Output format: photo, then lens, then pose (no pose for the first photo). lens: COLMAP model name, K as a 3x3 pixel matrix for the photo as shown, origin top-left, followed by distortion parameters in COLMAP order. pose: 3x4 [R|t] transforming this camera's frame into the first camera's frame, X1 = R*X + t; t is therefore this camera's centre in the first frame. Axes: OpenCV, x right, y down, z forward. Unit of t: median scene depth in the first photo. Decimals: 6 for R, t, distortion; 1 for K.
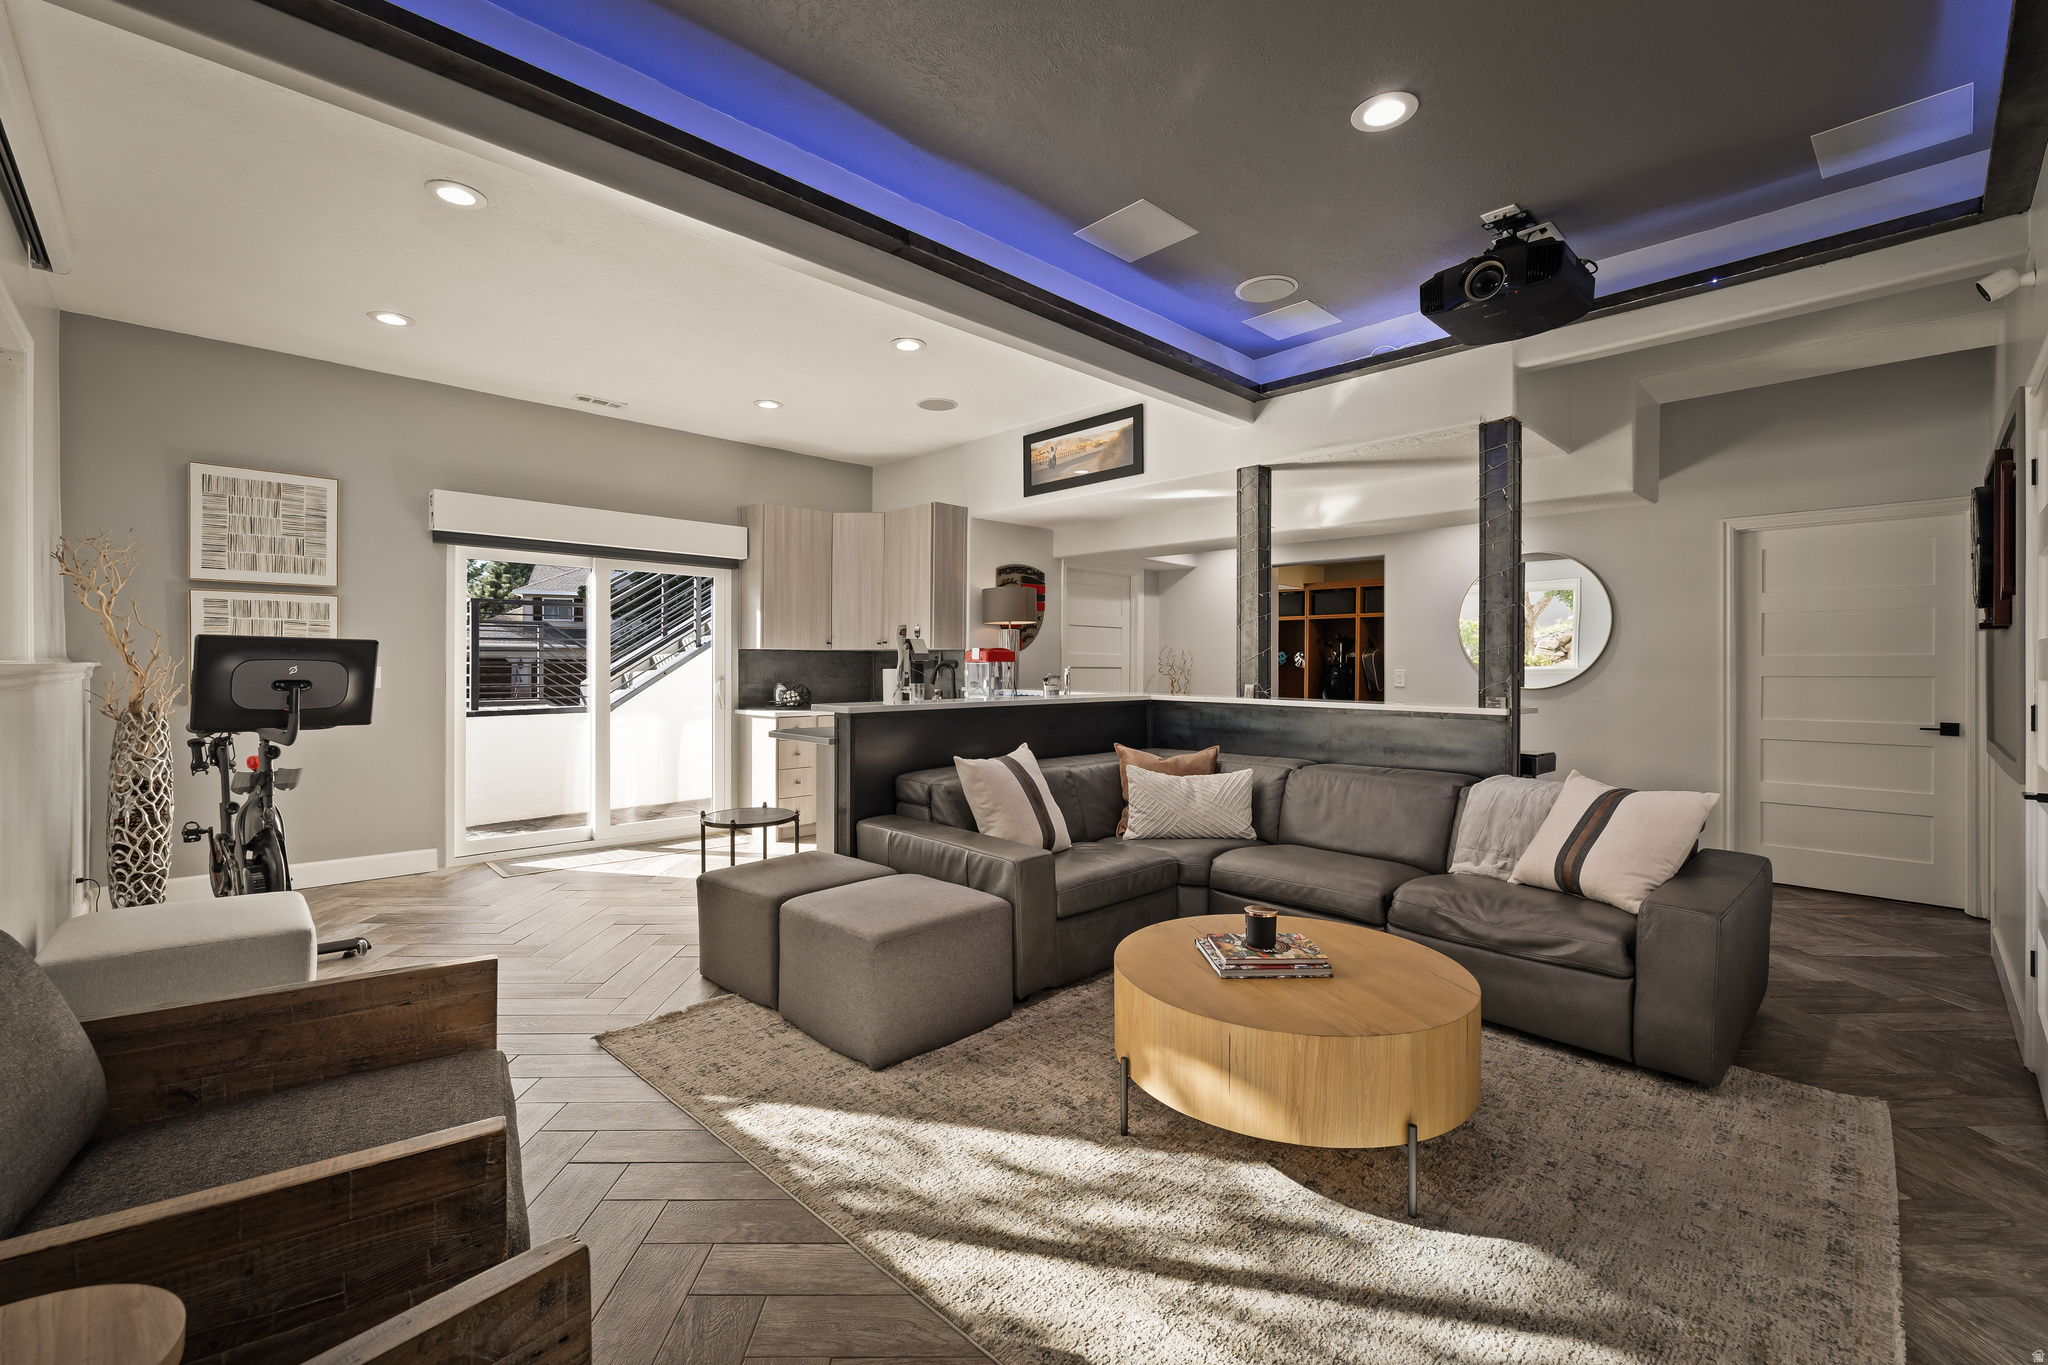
lens RADIAL K [[861.6, 0, 1032.2], [0, 861.6, 670.6], [0, 0, 1]] dist [0.001154, -0.000666]
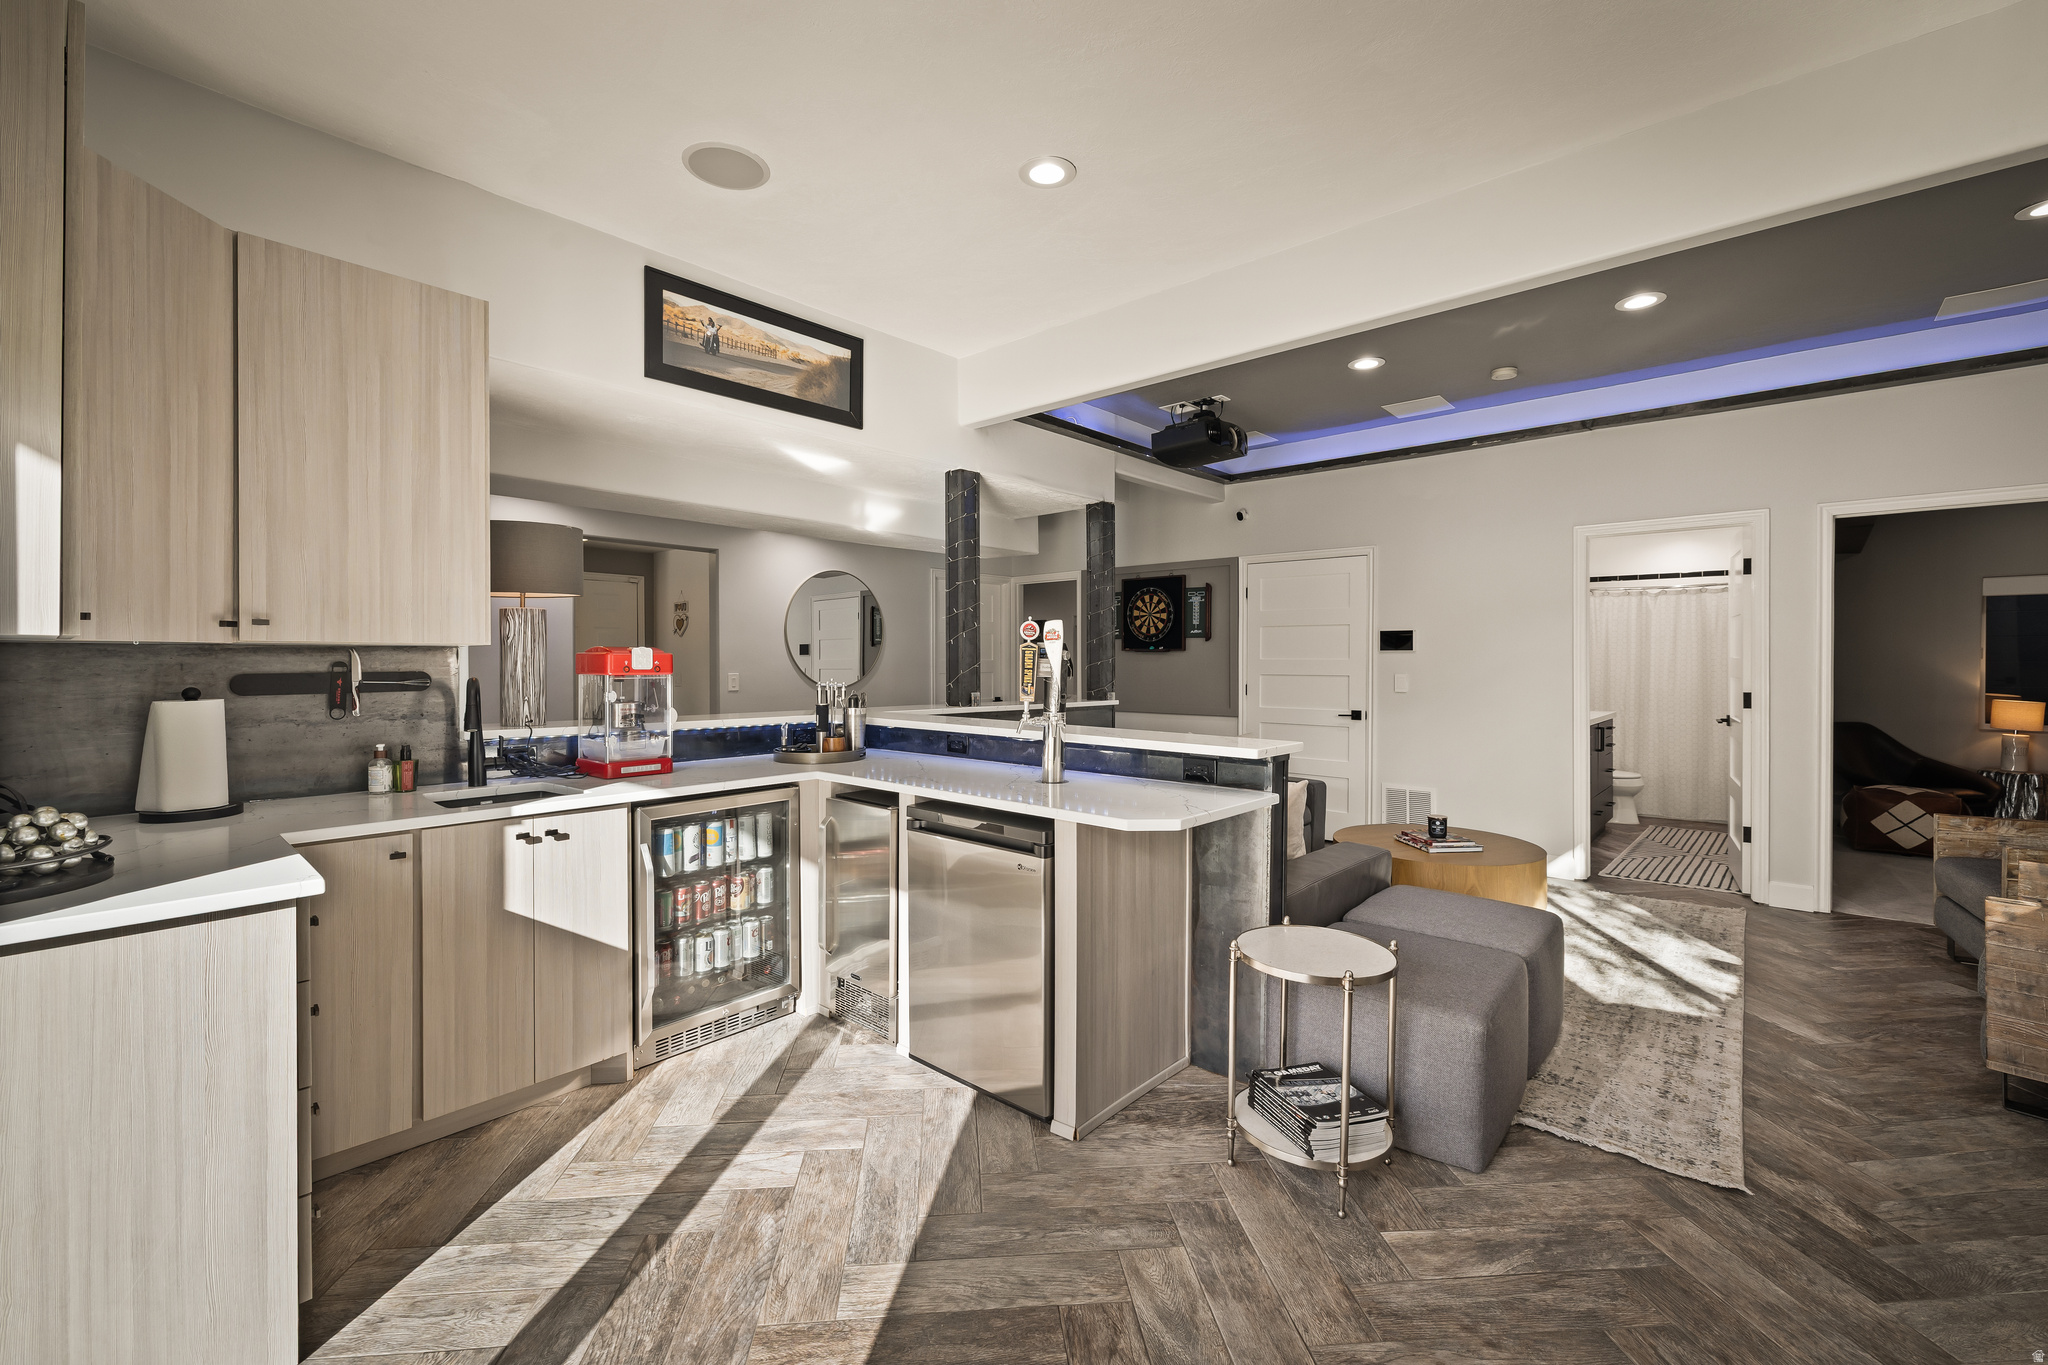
lens RADIAL K [[861.6, 0, 1013.8], [0, 861.6, 664.5], [0, 0, 1]] dist [0.001154, -0.000666]
pose [[-0.061655, -0.008237, 0.998064, -0.641342], [0.004899, 0.999951, 0.008555, -0.021873], [-0.998085, 0.005417, -0.061612, 0.886614]]
